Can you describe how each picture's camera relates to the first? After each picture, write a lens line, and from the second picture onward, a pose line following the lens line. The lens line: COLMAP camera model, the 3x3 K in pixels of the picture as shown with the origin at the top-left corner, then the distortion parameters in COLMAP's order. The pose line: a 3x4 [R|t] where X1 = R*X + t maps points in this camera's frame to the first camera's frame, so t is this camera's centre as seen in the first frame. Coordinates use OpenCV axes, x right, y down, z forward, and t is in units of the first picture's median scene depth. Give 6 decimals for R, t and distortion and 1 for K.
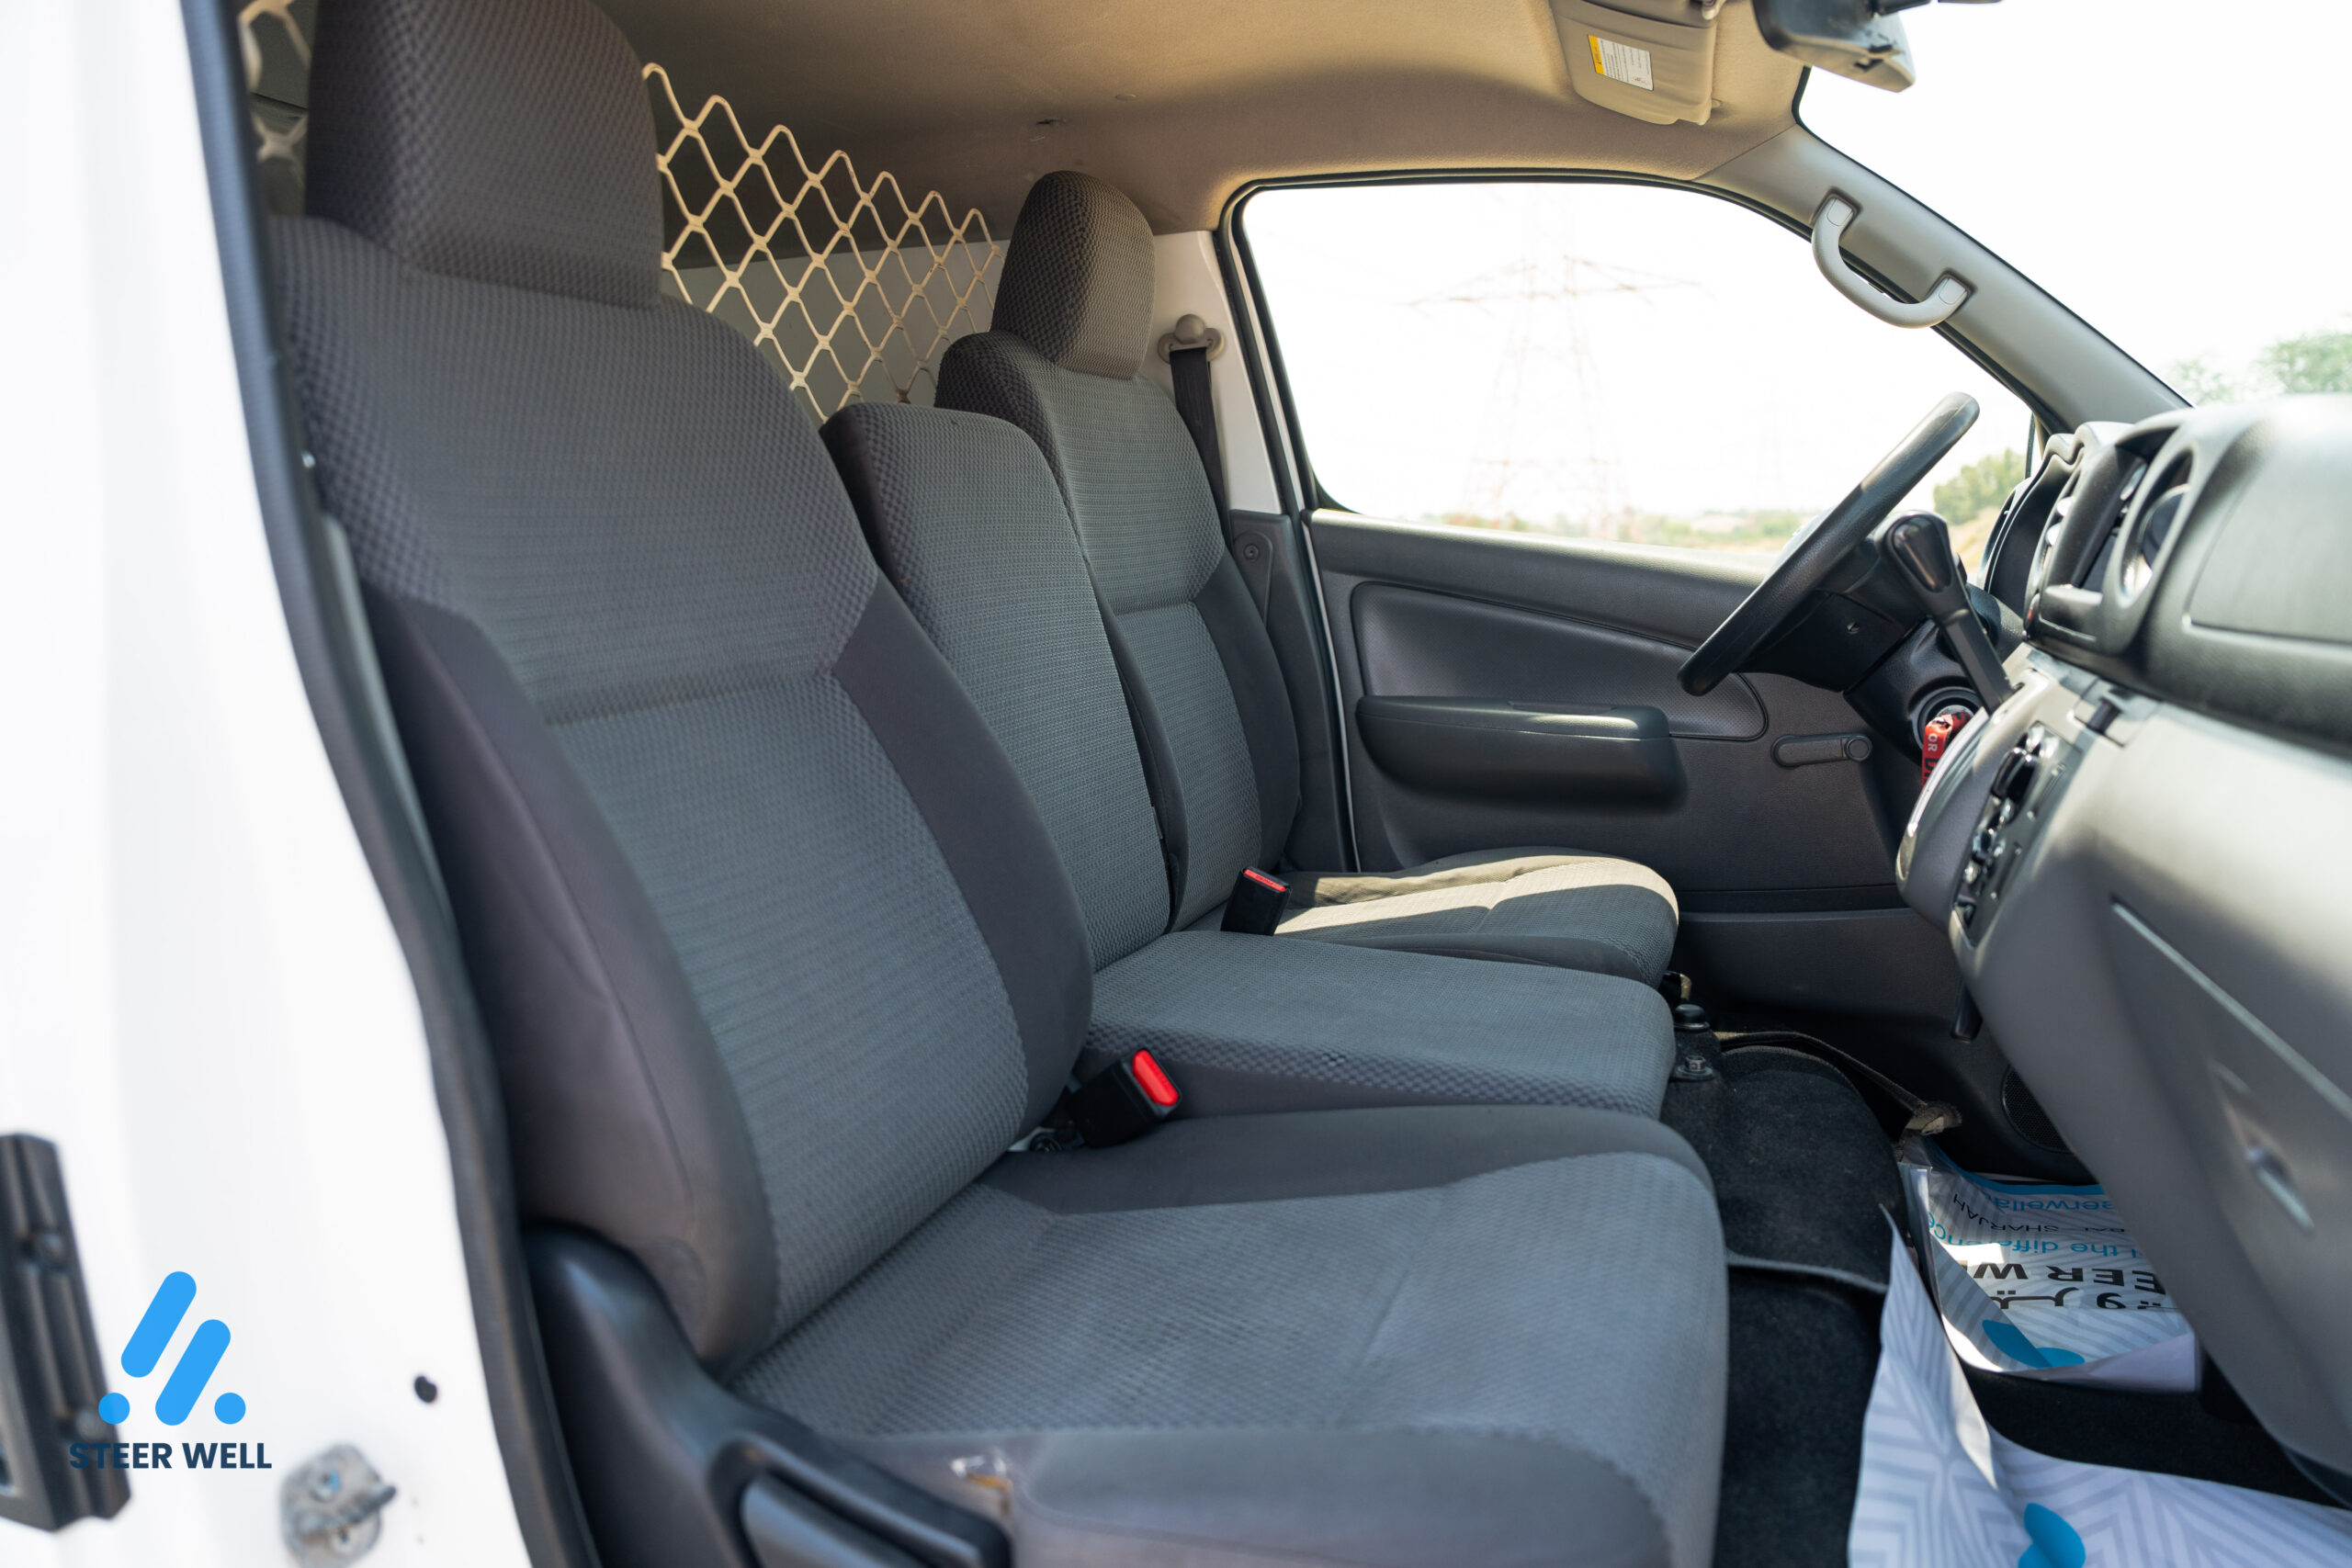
lens RADIAL K [[1648.2, 0, 1176.0], [0, 1648.2, 784.0], [0, 0, 1]] dist [-0.115364, 0.076797]
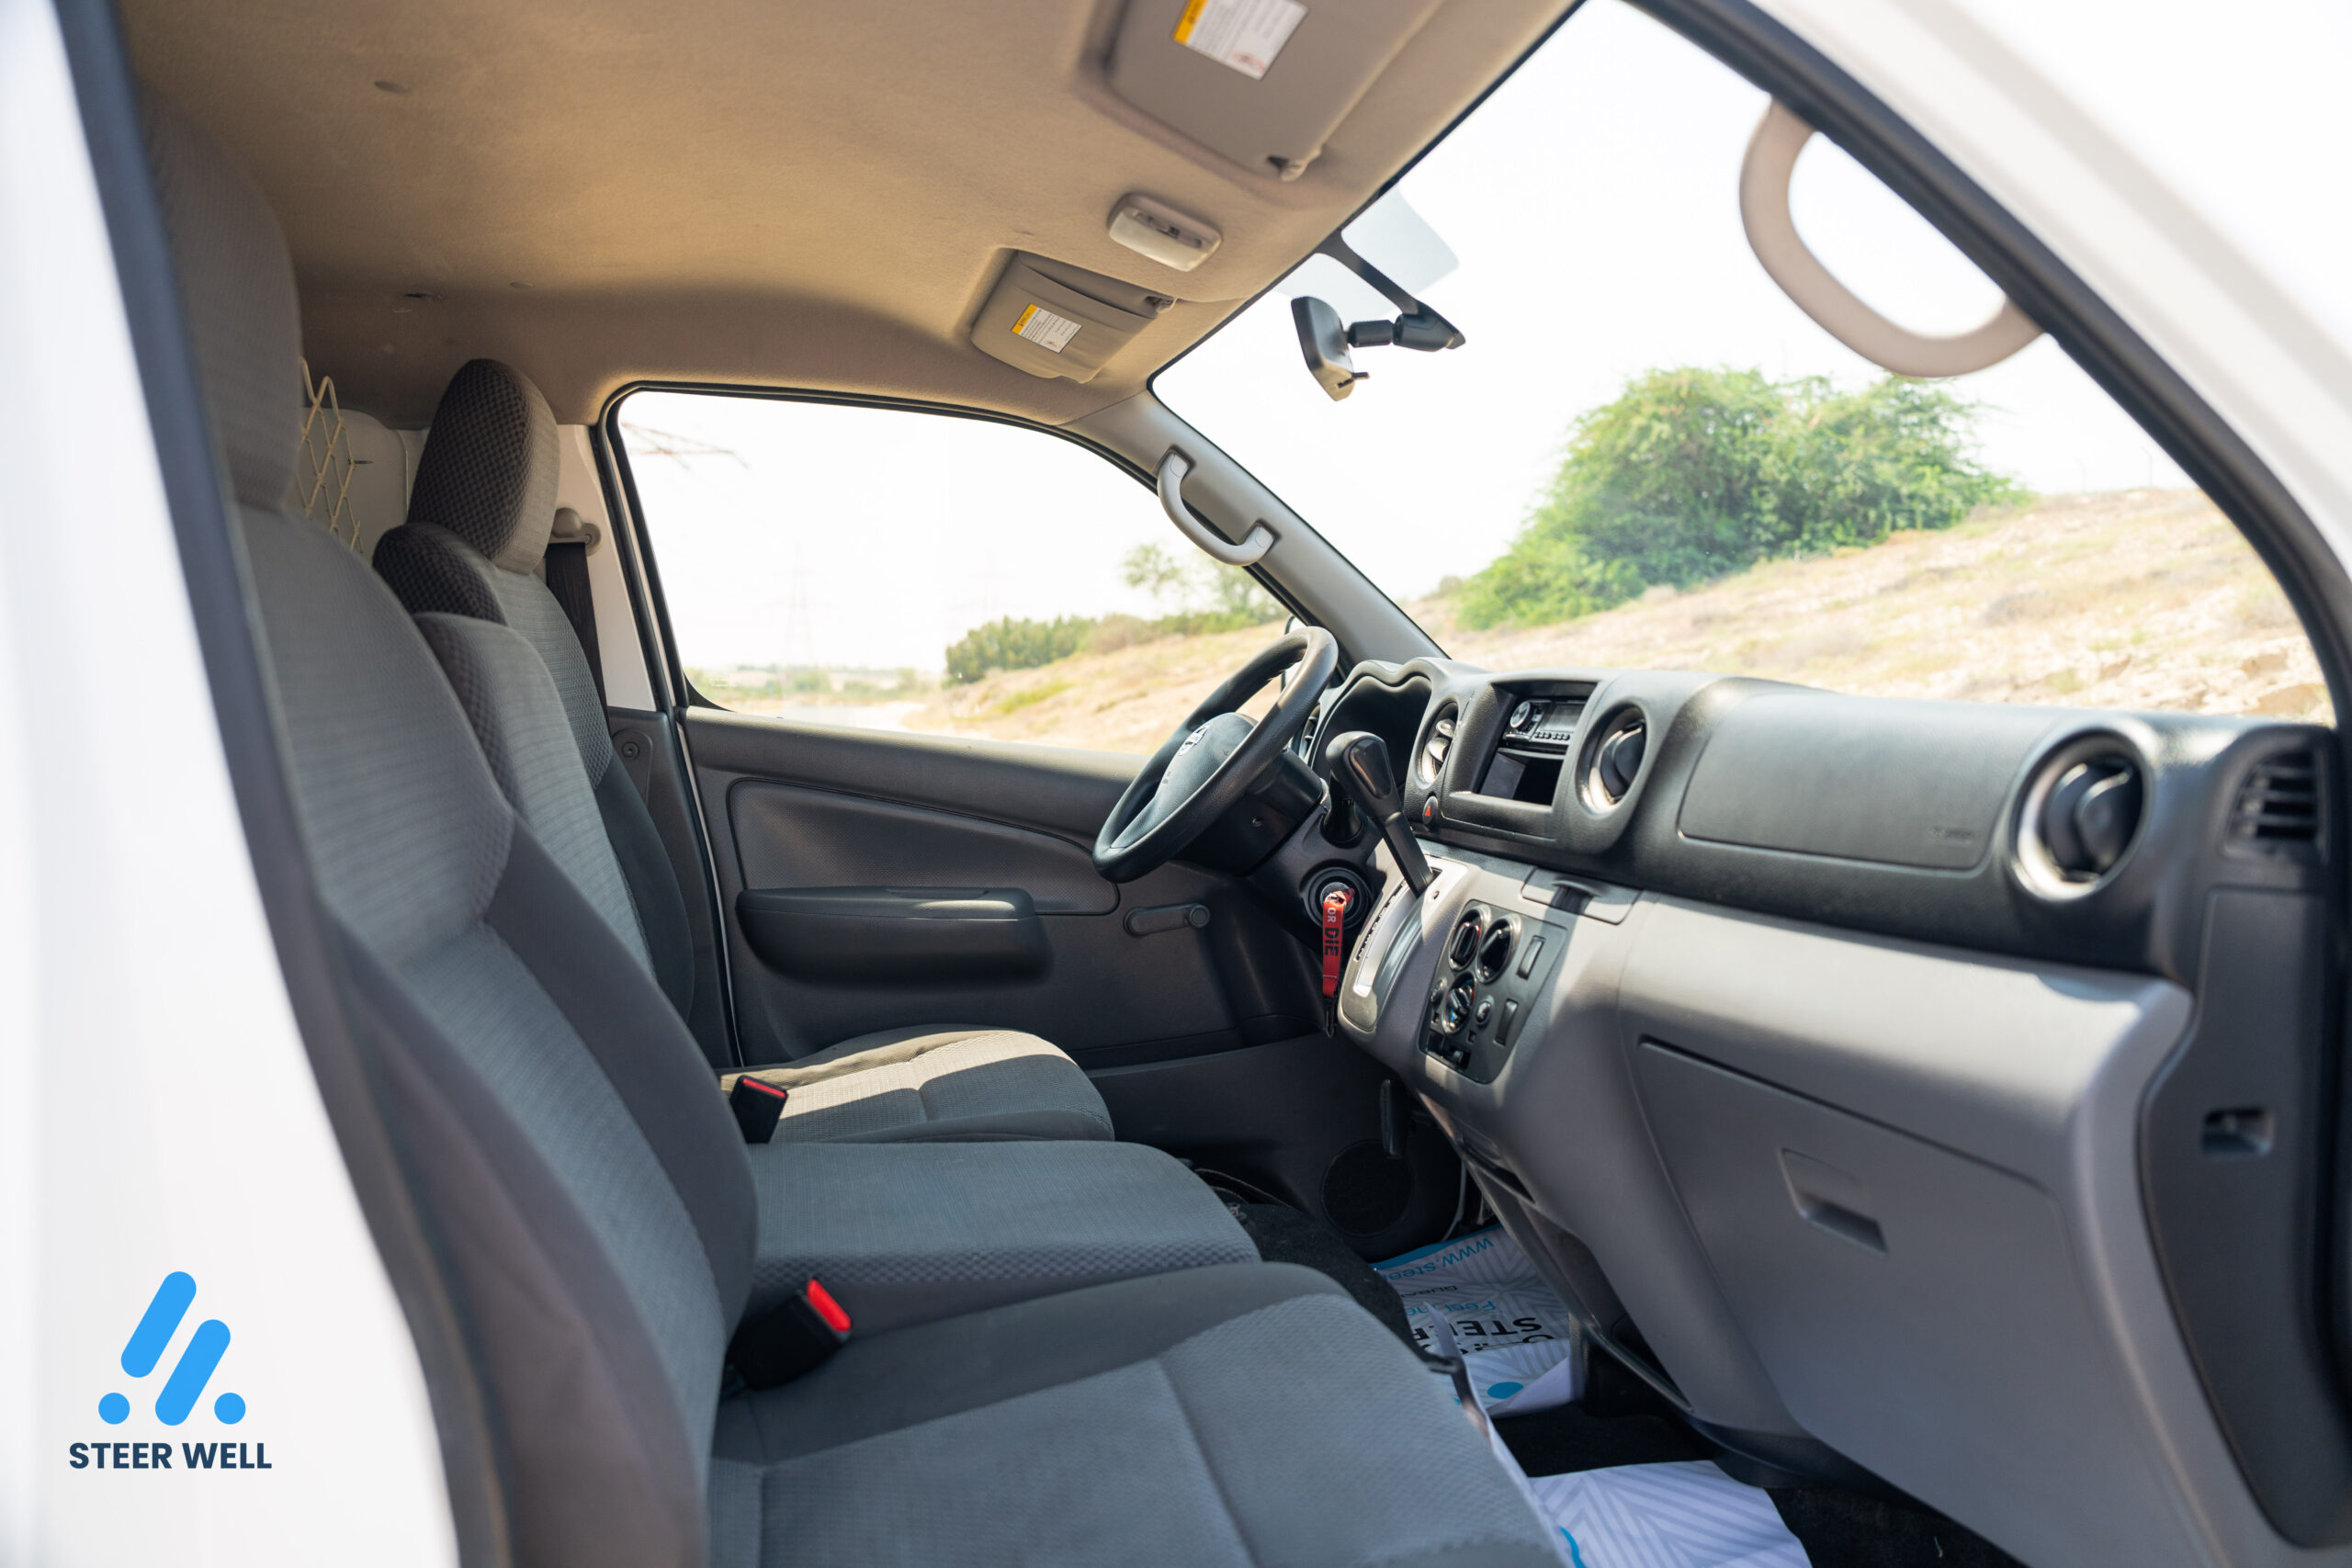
lens RADIAL K [[1607.7, 0, 1176.0], [0, 1607.7, 784.0], [0, 0, 1]] dist [-0.108071, 0.072819]
pose [[0.837336, -0.014312, 0.546502, -0.237224], [0.064736, 0.995220, -0.073124, -0.035003], [-0.542843, 0.096608, 0.834259, 0.033663]]
